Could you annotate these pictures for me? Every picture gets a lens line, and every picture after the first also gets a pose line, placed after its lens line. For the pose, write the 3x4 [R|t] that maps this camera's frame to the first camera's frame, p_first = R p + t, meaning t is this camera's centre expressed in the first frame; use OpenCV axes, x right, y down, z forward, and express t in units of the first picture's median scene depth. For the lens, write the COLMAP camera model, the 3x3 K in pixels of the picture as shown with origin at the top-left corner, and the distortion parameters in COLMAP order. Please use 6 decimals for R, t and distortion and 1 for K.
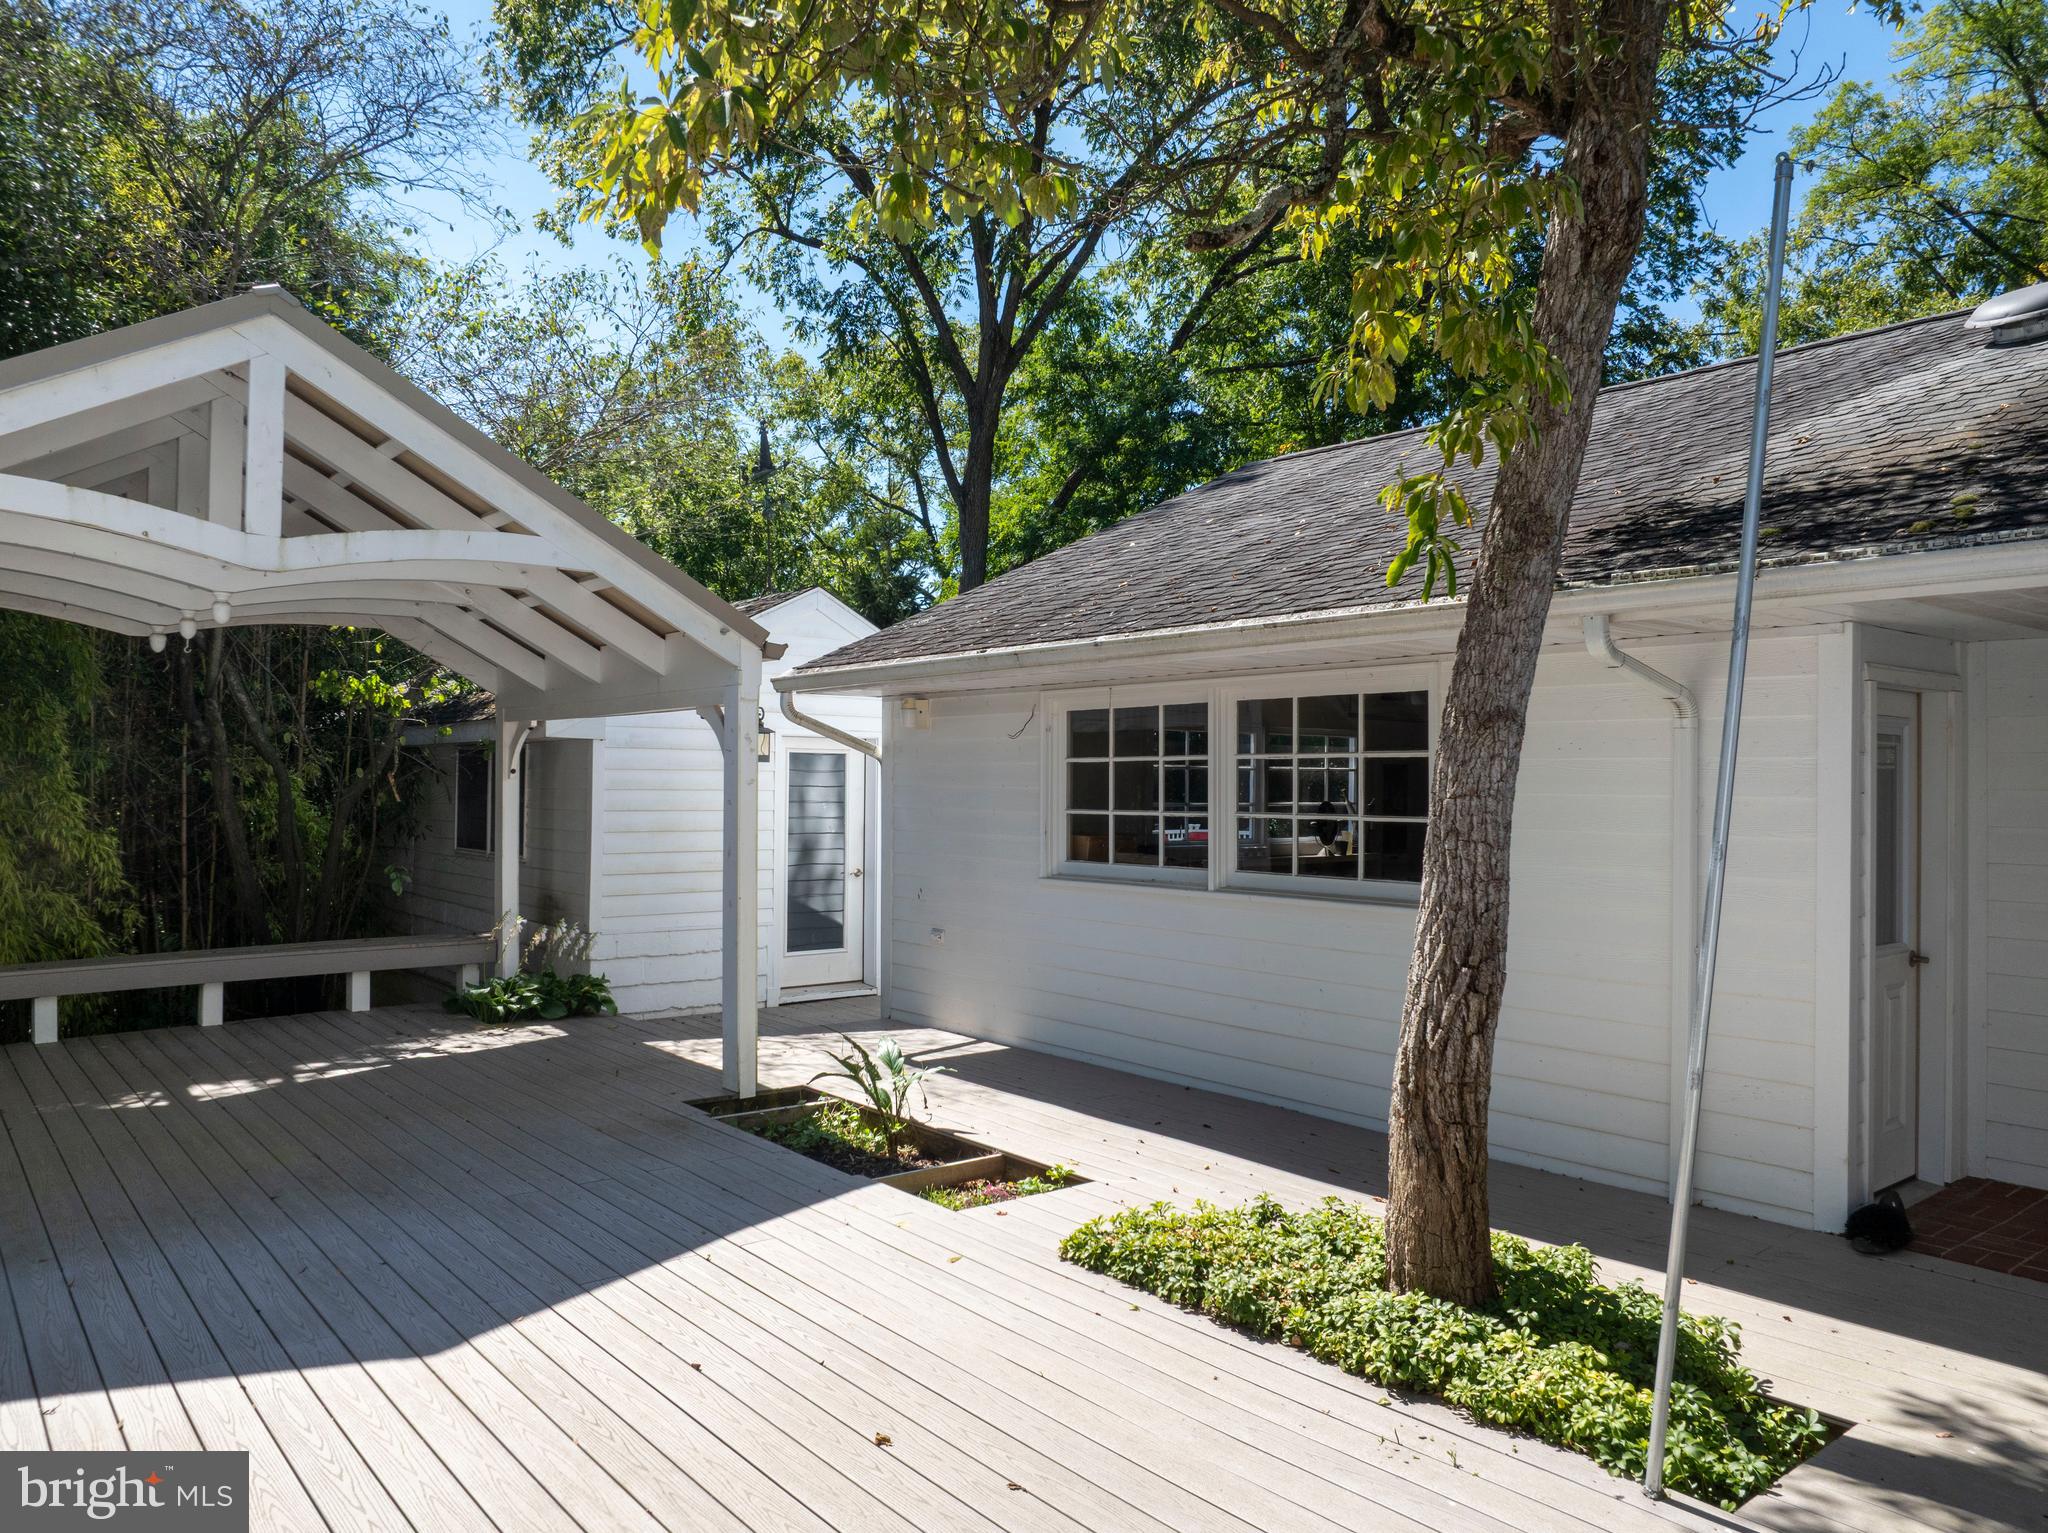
lens RADIAL K [[1434.5, 0, 1024.0], [0, 1434.5, 766.5], [0, 0, 1]] dist [-0.043192, 0.004131]
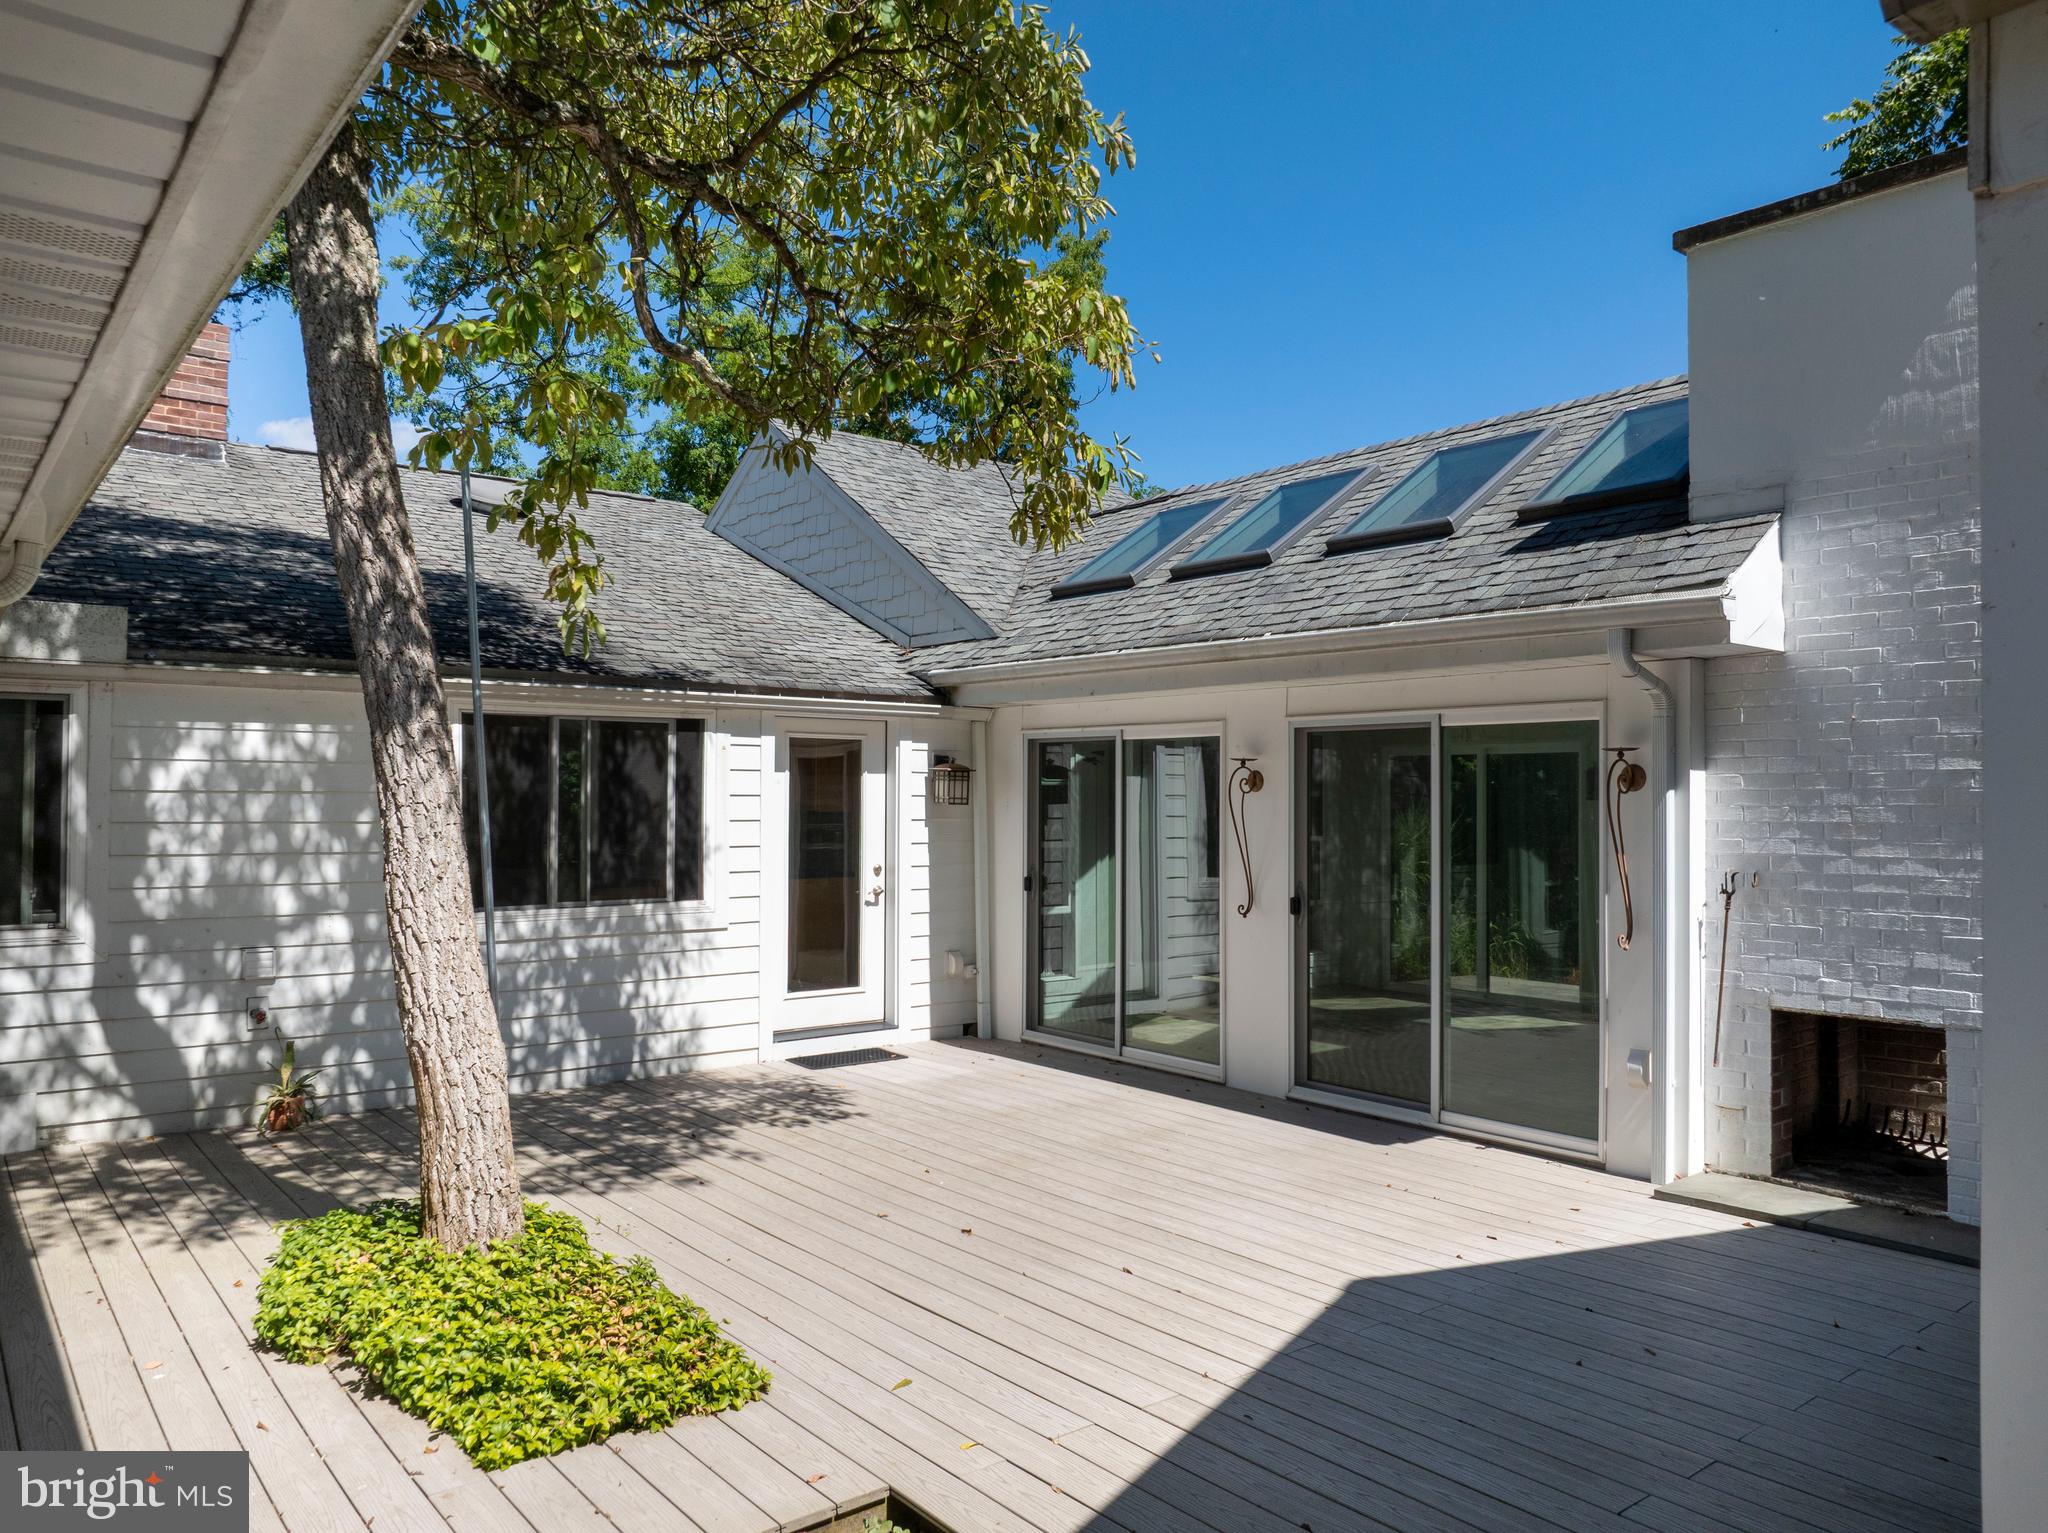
lens RADIAL K [[1434.5, 0, 1024.0], [0, 1434.5, 766.5], [0, 0, 1]] dist [-0.043192, 0.004131]
pose [[-0.999894, -0.011503, 0.008931, -0.154773], [-0.011708, 0.999661, -0.023252, 0.021680], [-0.008660, -0.023354, -0.999690, 2.301104]]
